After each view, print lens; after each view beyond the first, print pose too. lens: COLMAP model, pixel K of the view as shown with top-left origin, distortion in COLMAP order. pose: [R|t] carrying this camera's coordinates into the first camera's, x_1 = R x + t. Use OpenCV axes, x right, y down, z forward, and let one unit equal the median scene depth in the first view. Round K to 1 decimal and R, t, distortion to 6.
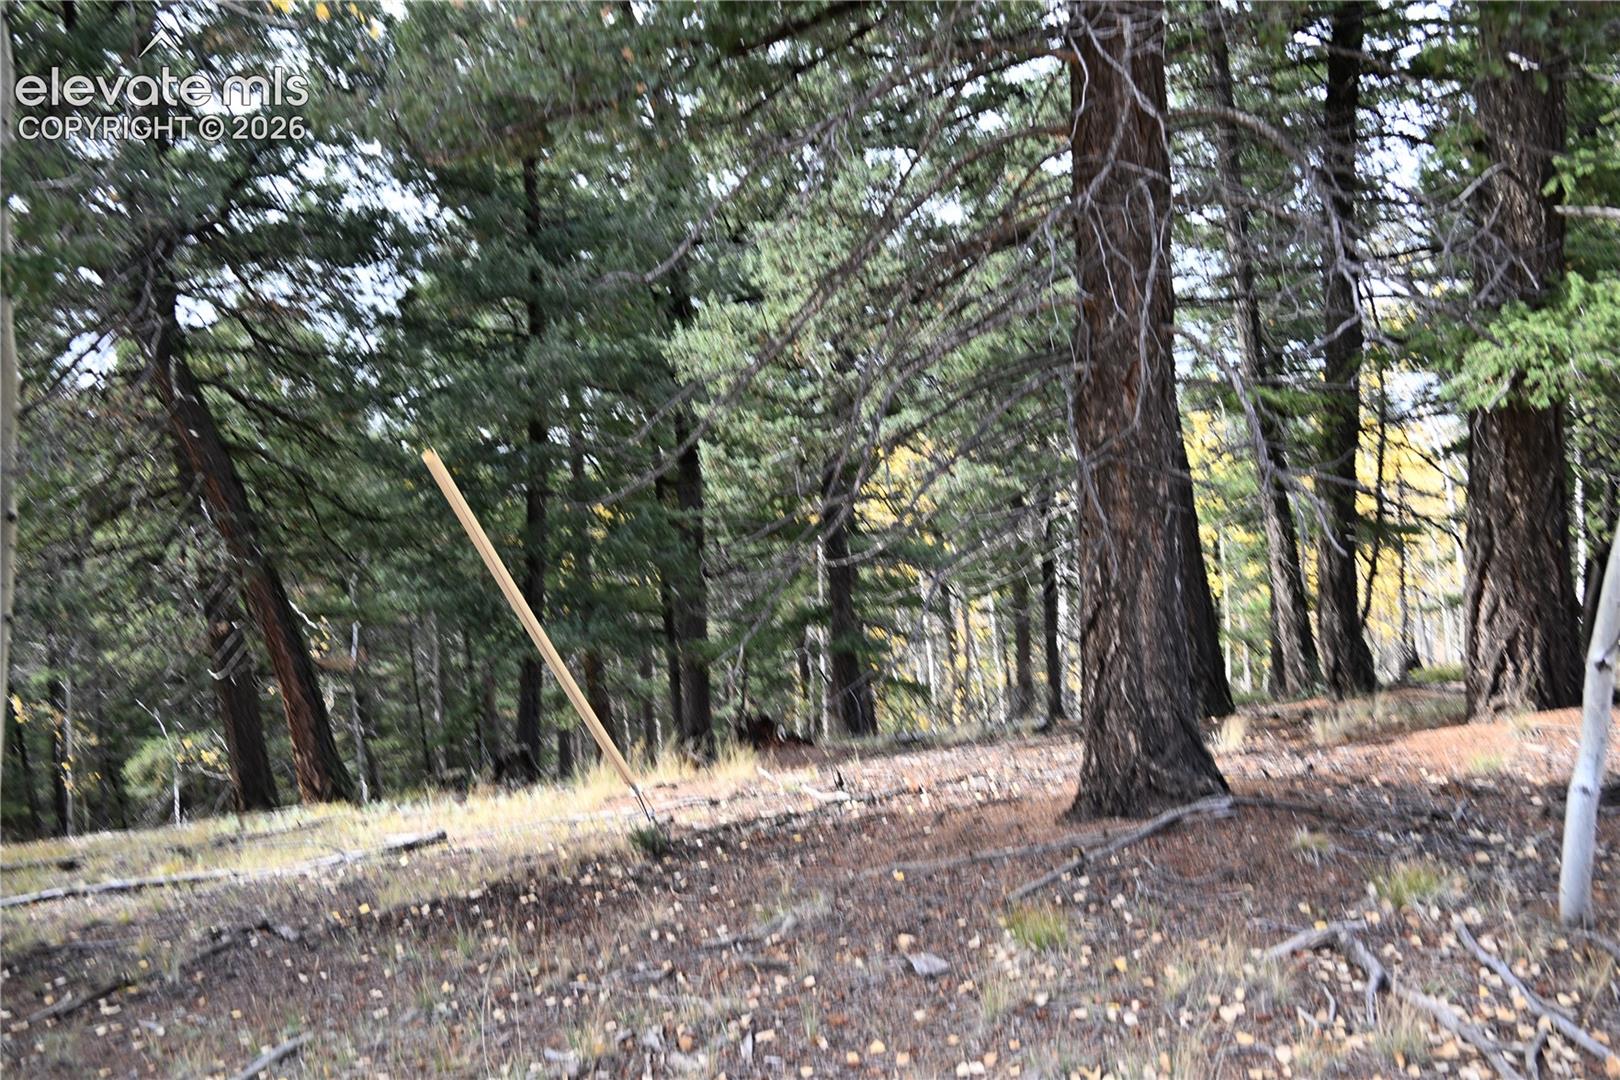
lens RADIAL K [[1271.4, 0, 807.6], [0, 1271.4, 535.2], [0, 0, 1]] dist [-0.018088, 0.001549]
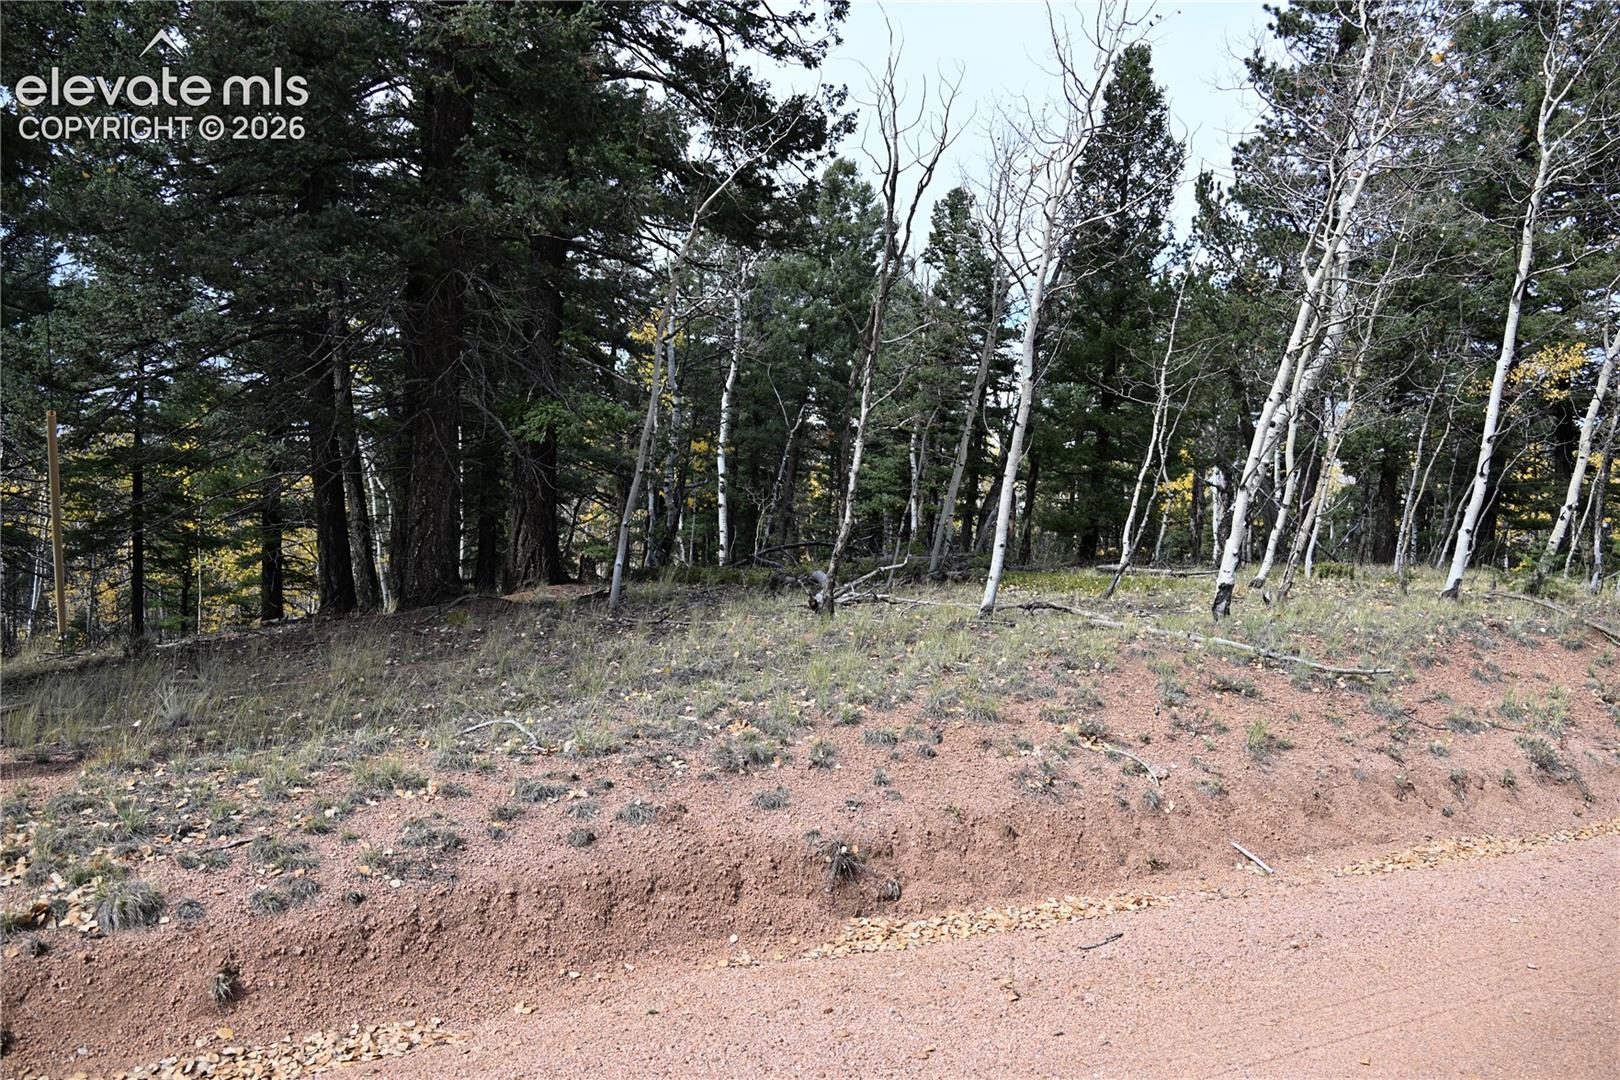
lens RADIAL K [[1271.4, 0, 801.1], [0, 1271.4, 528.2], [0, 0, 1]] dist [-0.018088, 0.001549]
pose [[0.652877, 0.039335, 0.756442, -0.965490], [-0.024419, 0.999225, -0.030884, 0.123268], [-0.757070, 0.001692, 0.653331, -0.922099]]
